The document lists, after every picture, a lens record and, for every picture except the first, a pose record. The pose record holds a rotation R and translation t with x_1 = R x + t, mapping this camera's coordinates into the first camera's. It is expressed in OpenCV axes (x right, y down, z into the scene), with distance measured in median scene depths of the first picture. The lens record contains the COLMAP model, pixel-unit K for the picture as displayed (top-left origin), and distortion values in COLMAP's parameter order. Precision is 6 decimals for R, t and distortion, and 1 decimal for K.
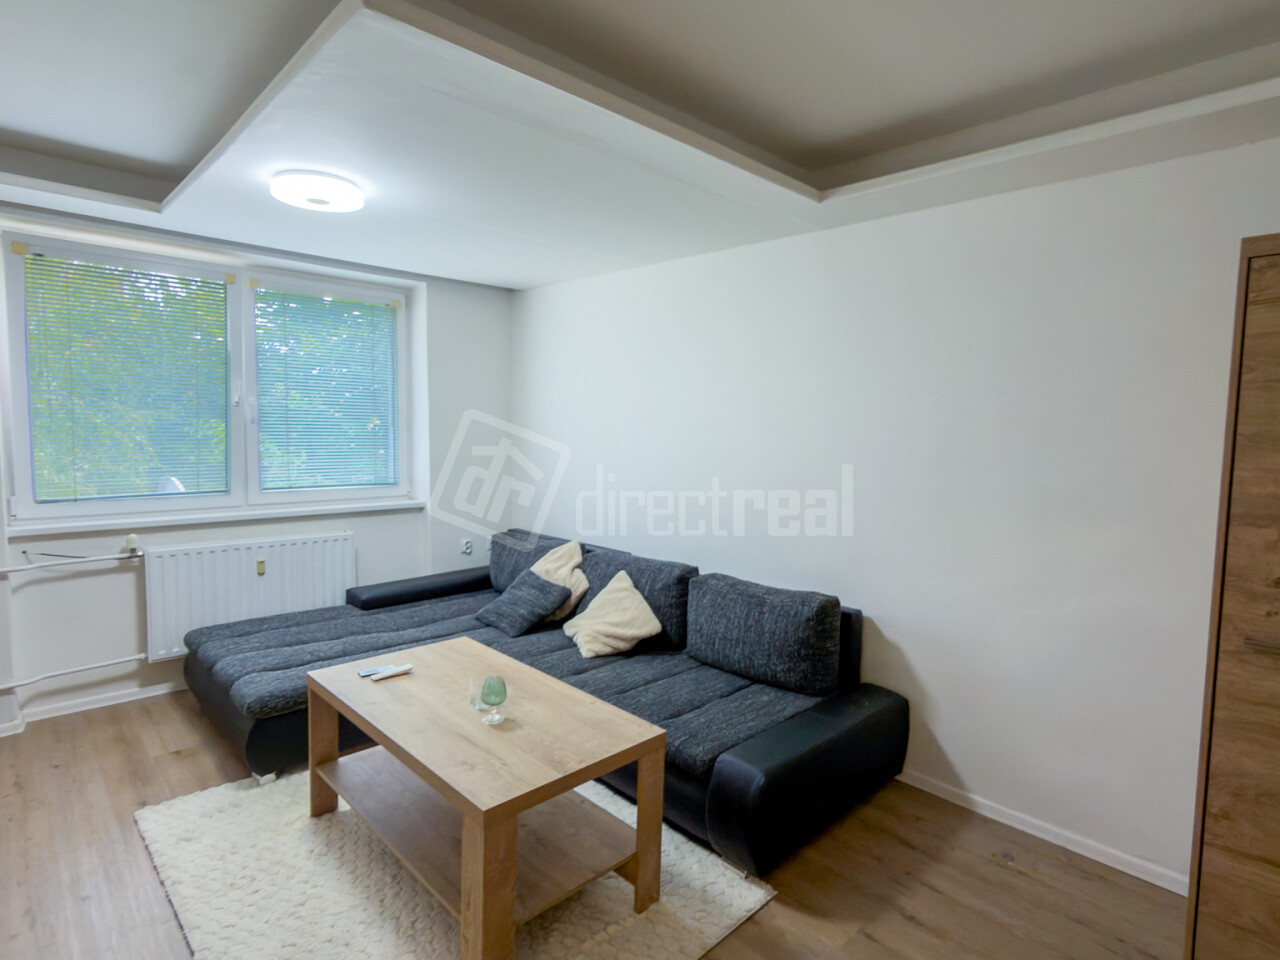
lens RADIAL K [[690.6, 0, 596.6], [0, 690.6, 476.9], [0, 0, 1]] dist [-0.000993, -0.000189]
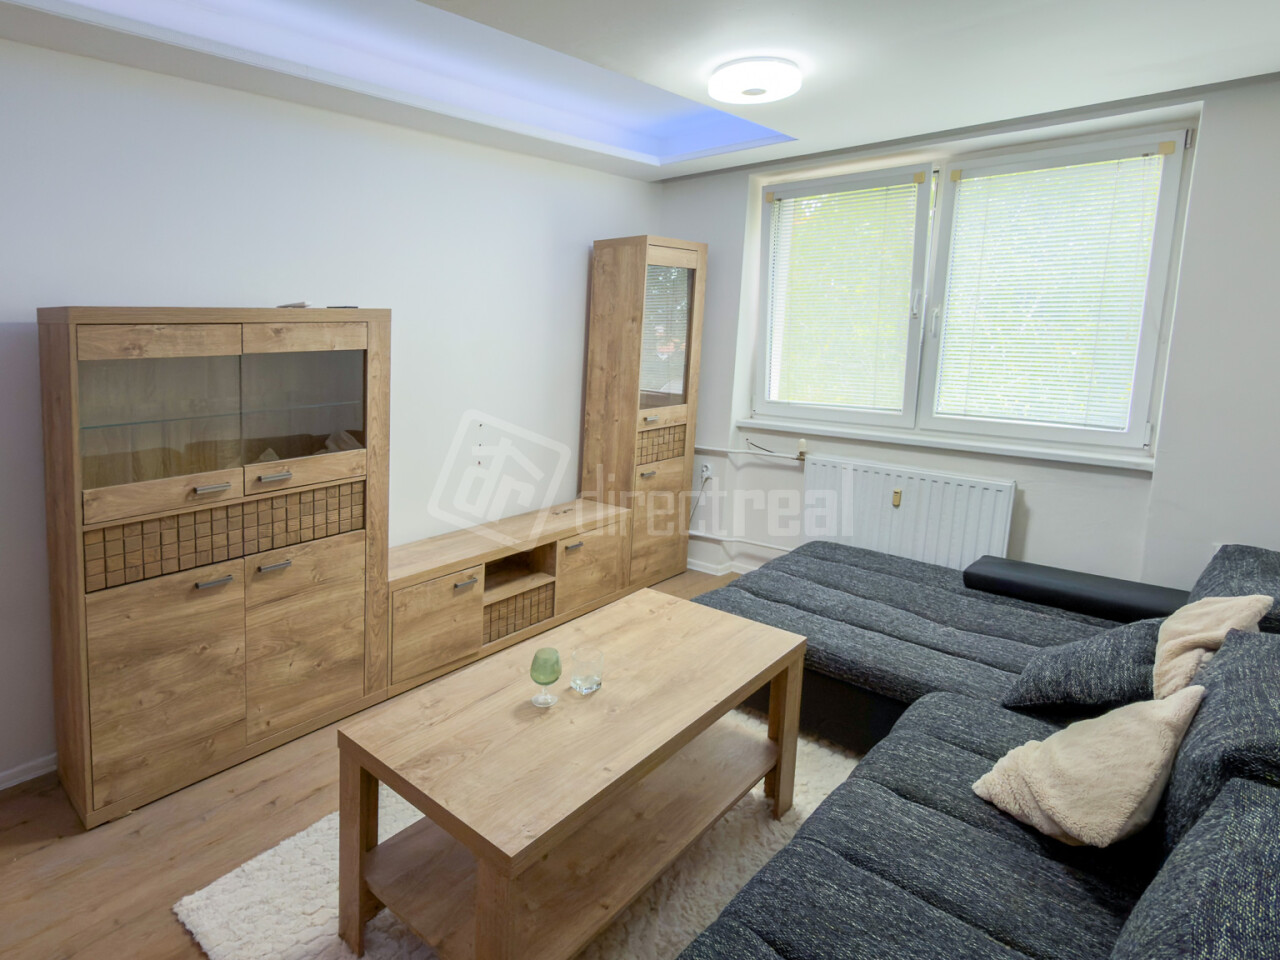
lens RADIAL K [[690.6, 0, 596.6], [0, 690.6, 476.9], [0, 0, 1]] dist [-0.000993, -0.000189]
pose [[0.098478, 0.193019, -0.976241, 0.377343], [-0.066518, 0.980092, 0.187070, -0.040259], [0.992914, 0.046515, 0.109357, 0.601167]]
